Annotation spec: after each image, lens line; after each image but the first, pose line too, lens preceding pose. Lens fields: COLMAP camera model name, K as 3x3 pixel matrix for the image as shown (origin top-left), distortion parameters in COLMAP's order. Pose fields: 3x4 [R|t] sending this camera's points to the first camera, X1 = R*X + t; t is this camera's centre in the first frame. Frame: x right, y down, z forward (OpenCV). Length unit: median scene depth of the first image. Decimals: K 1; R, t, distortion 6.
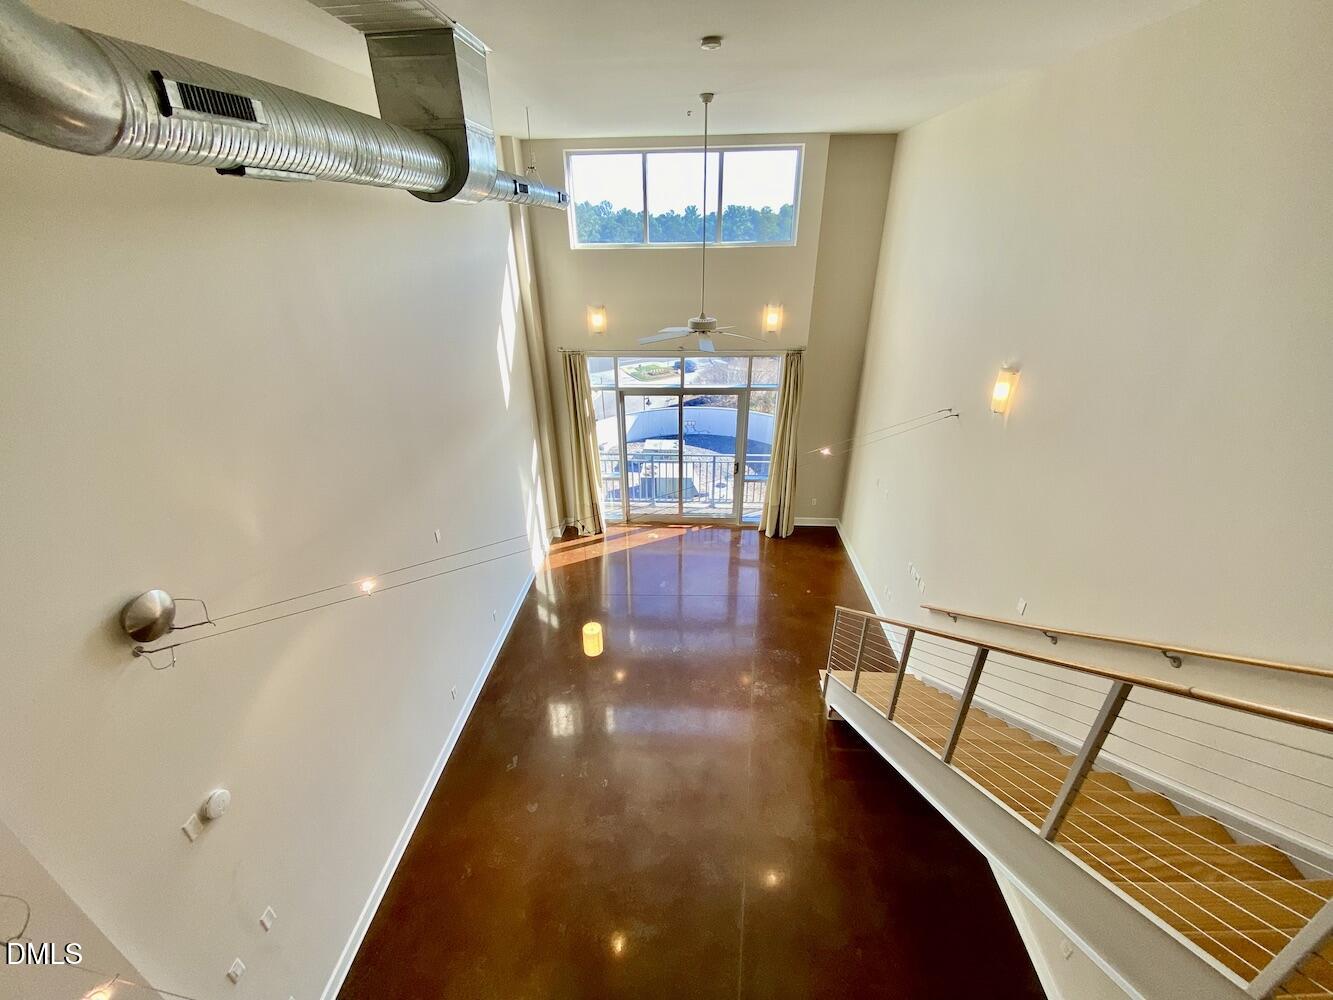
lens RADIAL K [[542.2, 0, 667.4], [0, 542.2, 498.4], [0, 0, 1]] dist [-0.003824, -0.000649]
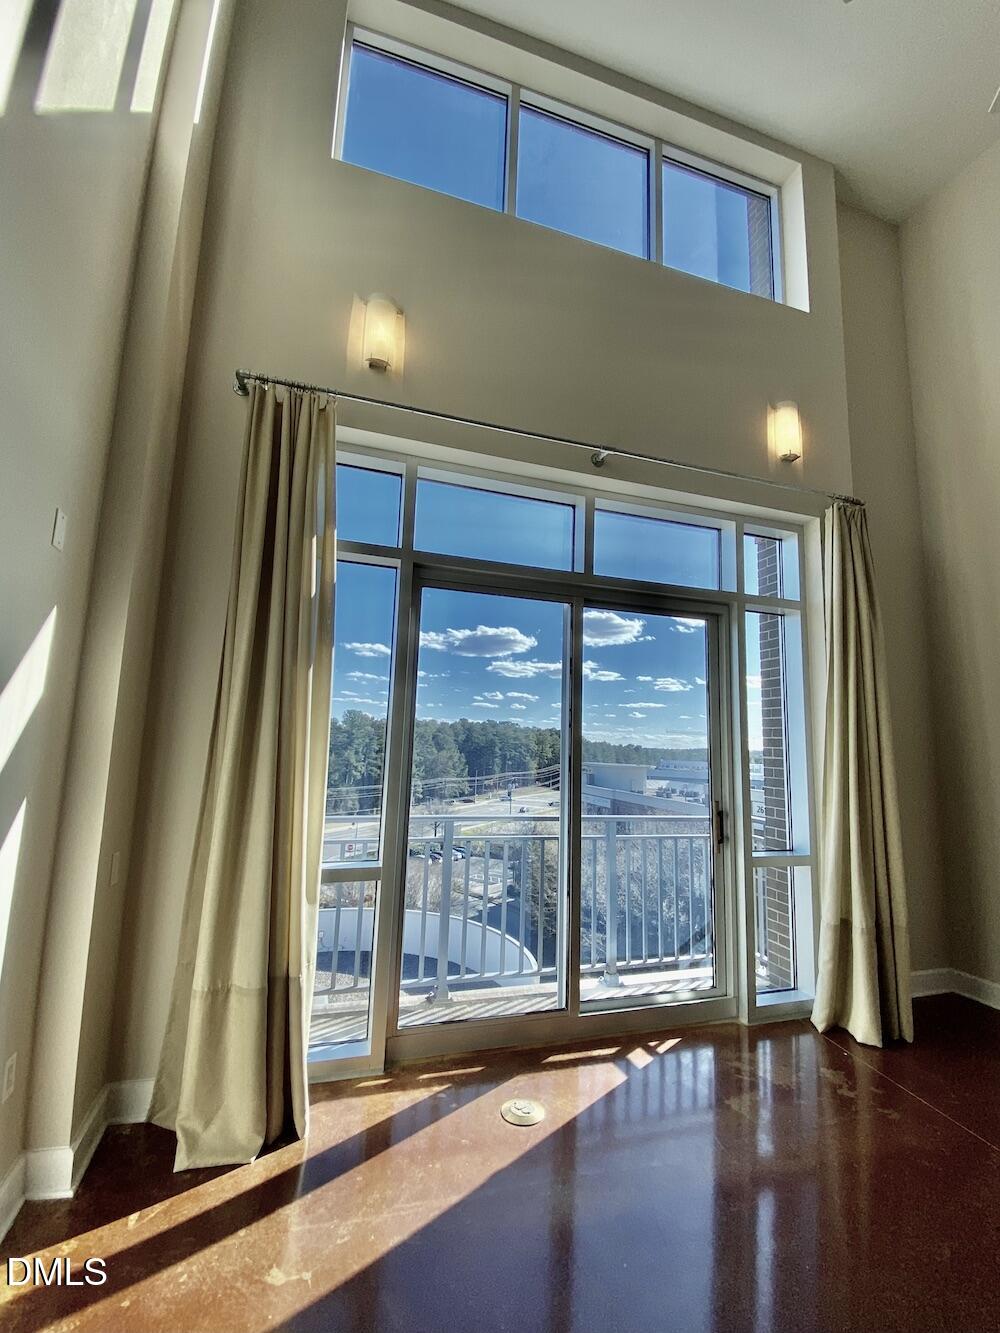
lens RADIAL K [[577.8, 0, 499.9], [0, 577.8, 664.2], [0, 0, 1]] dist [0.000573, -0.004471]
pose [[0.935031, 0.088752, 0.343279, -0.139993], [0.122968, 0.826904, -0.548734, 0.043772], [-0.332560, 0.555295, 0.762267, 0.690763]]
